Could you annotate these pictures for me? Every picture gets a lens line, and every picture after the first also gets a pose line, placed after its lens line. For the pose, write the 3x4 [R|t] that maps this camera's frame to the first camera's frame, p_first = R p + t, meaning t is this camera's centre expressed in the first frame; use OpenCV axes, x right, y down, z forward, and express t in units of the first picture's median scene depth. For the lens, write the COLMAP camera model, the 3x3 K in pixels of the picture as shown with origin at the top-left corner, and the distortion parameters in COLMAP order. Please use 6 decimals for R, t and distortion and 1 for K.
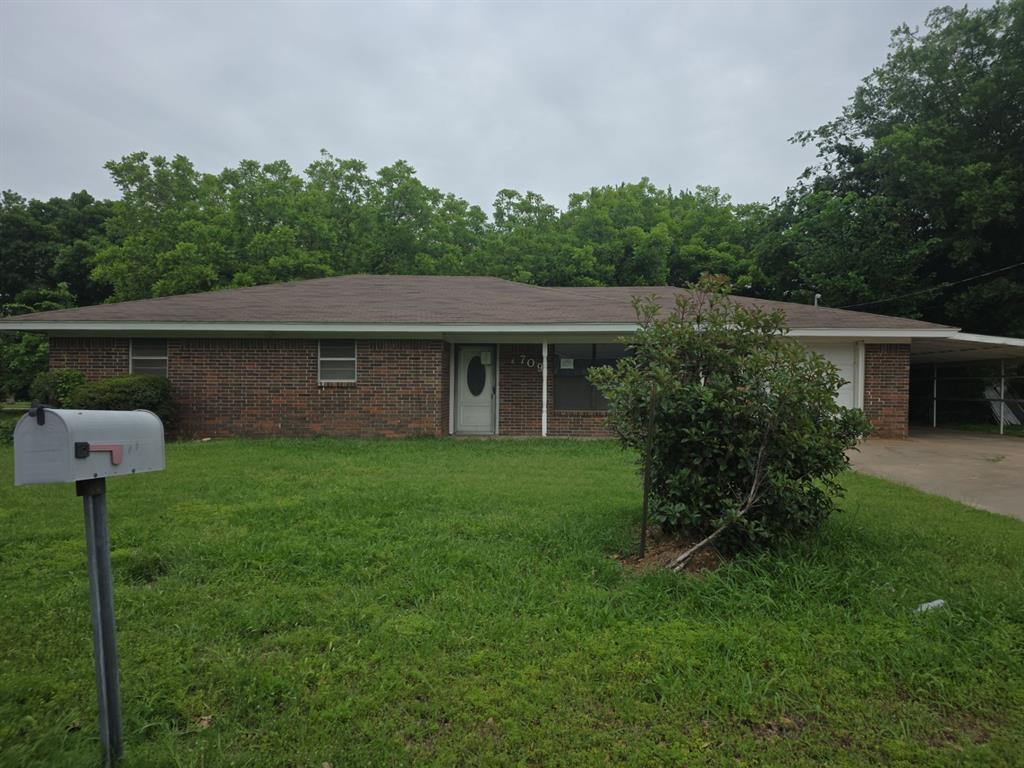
lens RADIAL K [[682.1, 0, 536.8], [0, 682.1, 375.0], [0, 0, 1]] dist [0.097830, -0.067162]
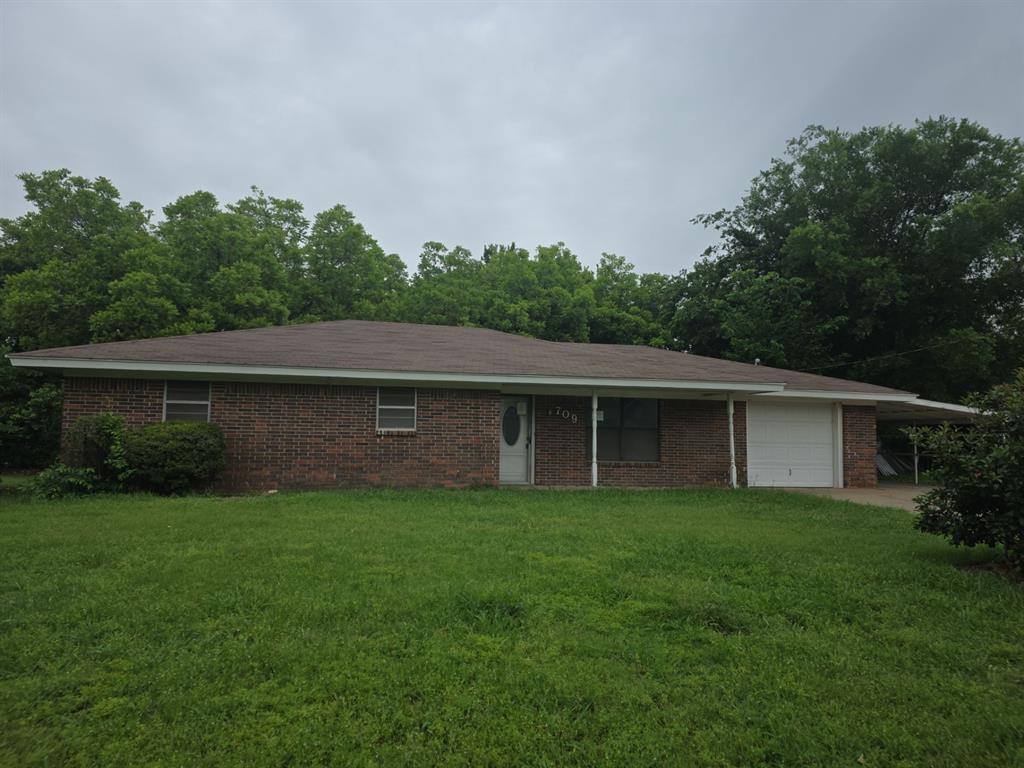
lens RADIAL K [[669.8, 0, 518.8], [0, 669.8, 382.9], [0, 0, 1]] dist [0.130025, -0.127167]
pose [[0.969344, 0.032120, 0.243599, -0.326656], [-0.017201, 0.997857, -0.063127, -0.000324], [-0.245105, 0.057002, 0.967819, 0.023491]]
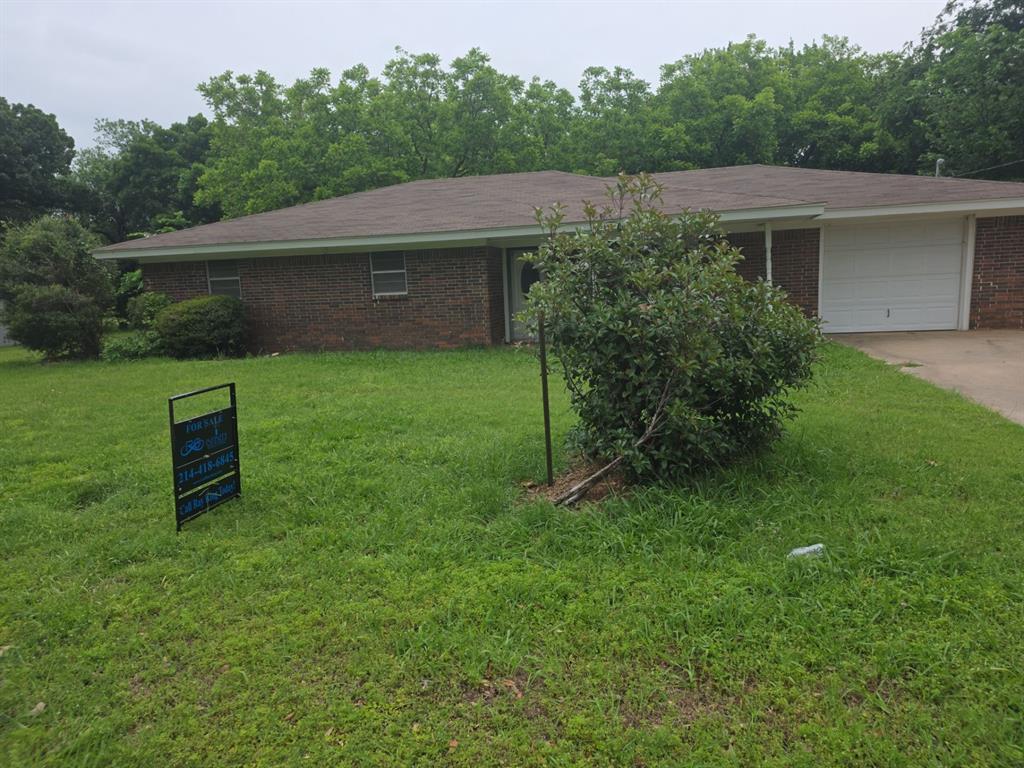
lens RADIAL K [[695.3, 0, 530.2], [0, 695.3, 371.4], [0, 0, 1]] dist [0.088338, -0.078359]
pose [[0.980458, -0.024273, -0.195226, 0.100095], [0.052303, 0.988807, 0.139734, -0.009915], [0.189649, -0.147215, 0.970753, 0.022657]]
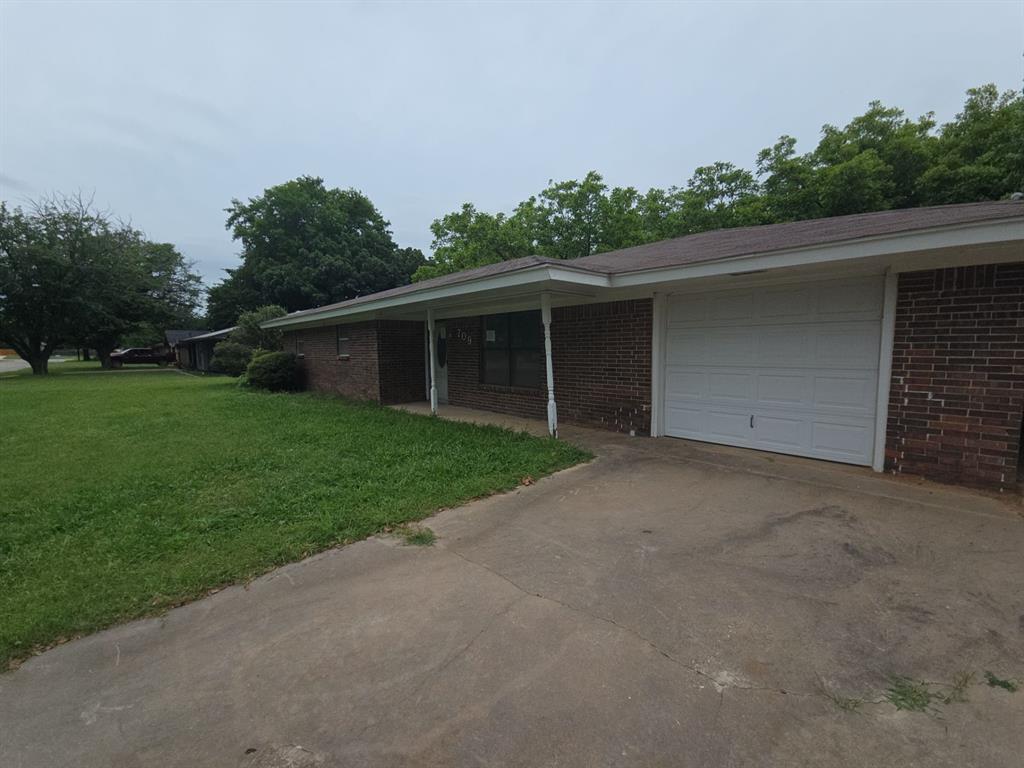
lens RADIAL K [[415.0, 0, 508.9], [0, 415.0, 386.0], [0, 0, 1]] dist [0.027837, -0.016328]
pose [[0.698198, 0.054014, -0.713864, 0.484230], [0.027124, 0.994438, 0.101772, -0.005952], [0.715391, -0.090420, 0.692850, 0.602364]]
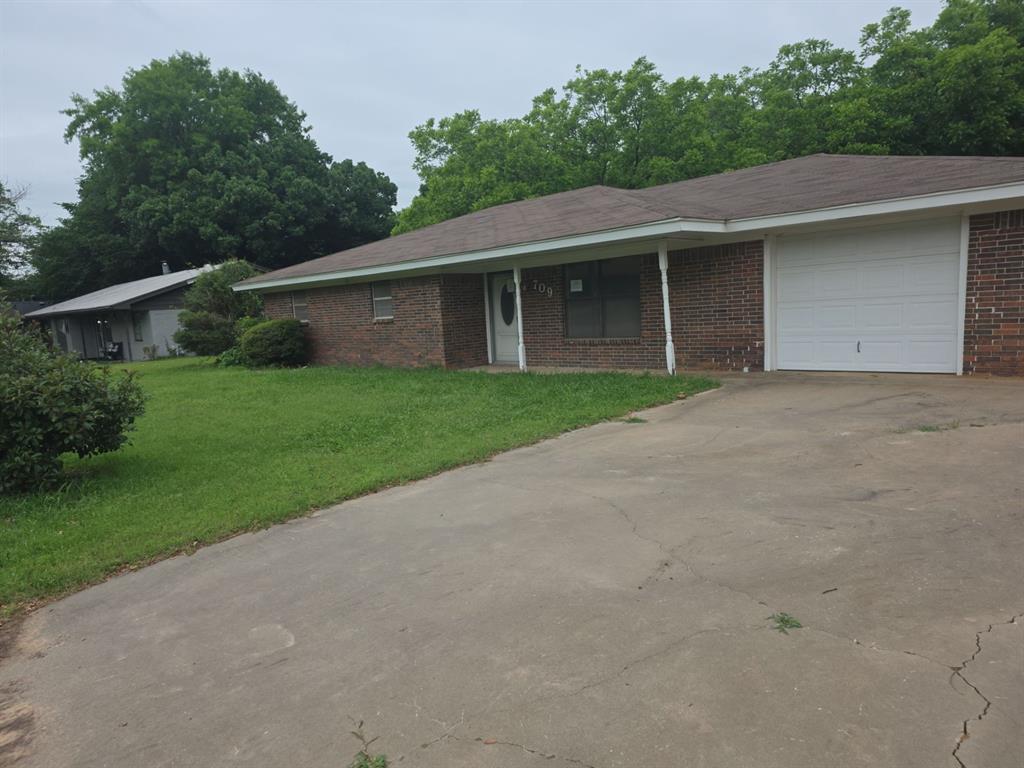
lens RADIAL K [[671.9, 0, 500.6], [0, 671.9, 392.8], [0, 0, 1]] dist [0.092566, -0.070230]
pose [[0.726213, 0.040334, -0.686286, 0.580603], [0.073608, 0.987977, 0.135956, -0.005521], [0.683518, -0.149249, 0.714513, 0.280193]]
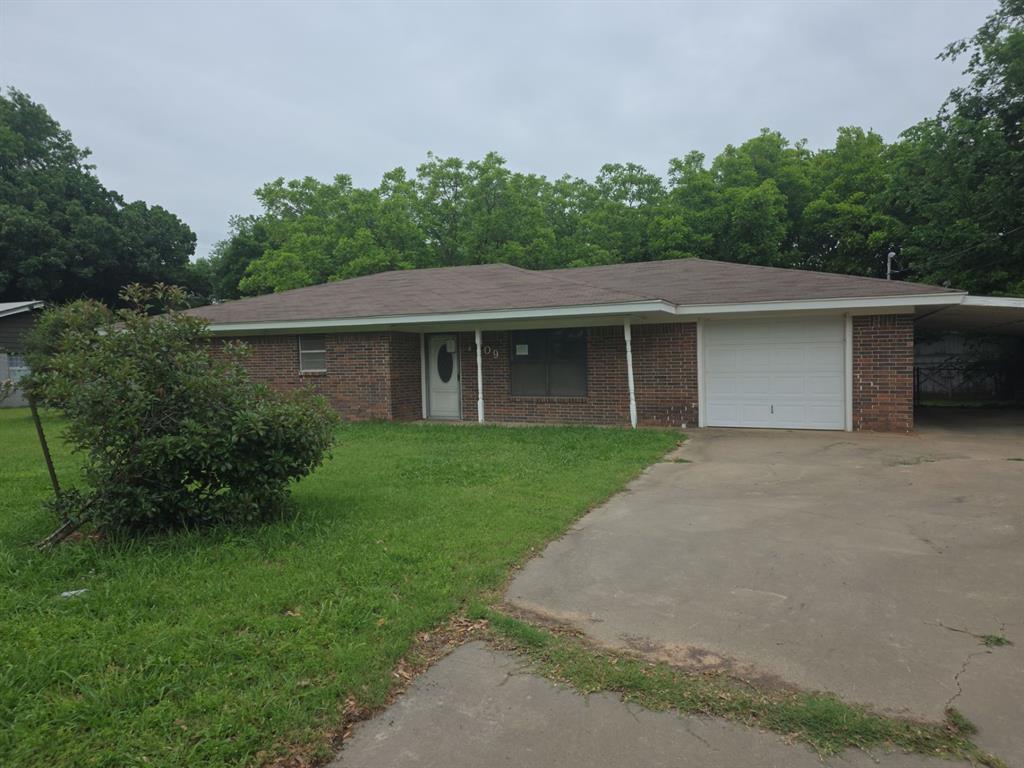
lens RADIAL K [[679.3, 0, 492.9], [0, 679.3, 383.5], [0, 0, 1]] dist [0.094634, -0.071835]
pose [[0.915935, -0.004932, -0.401297, 0.401859], [0.022997, 0.998926, 0.040212, -0.008134], [0.400668, -0.046060, 0.915065, 0.071937]]
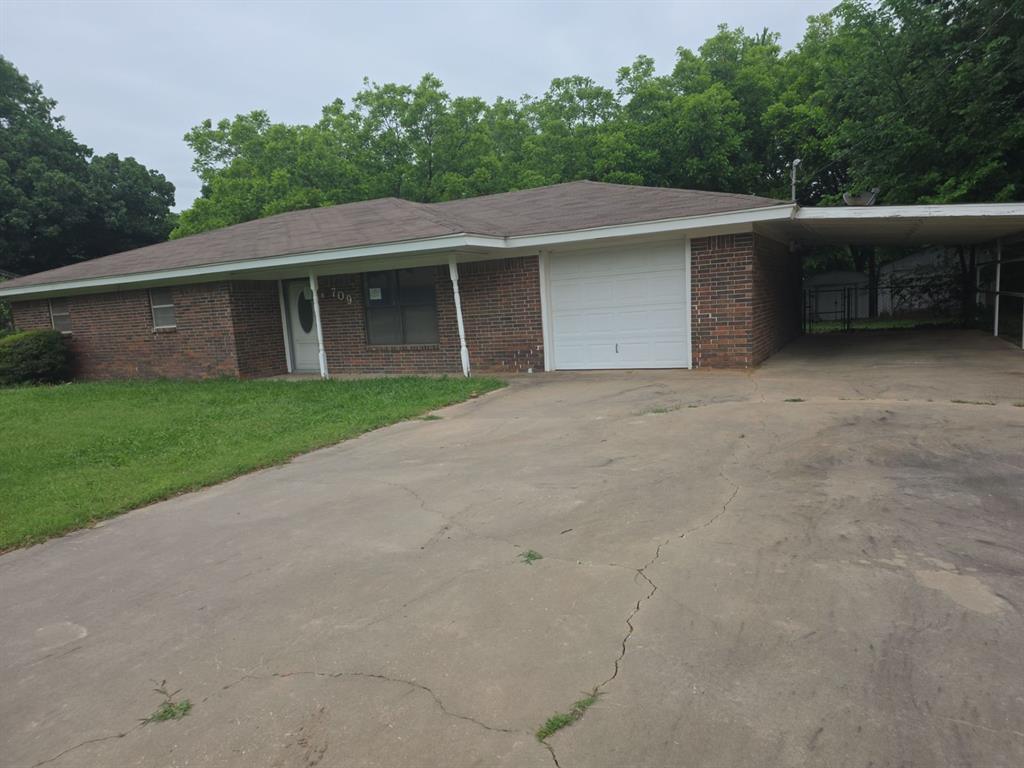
lens RADIAL K [[671.9, 0, 500.6], [0, 671.9, 392.8], [0, 0, 1]] dist [0.092566, -0.070230]
pose [[0.889380, -0.001761, -0.457165, 0.607804], [0.075759, 0.986734, 0.143582, -0.003374], [0.450848, -0.162334, 0.877715, 0.257113]]
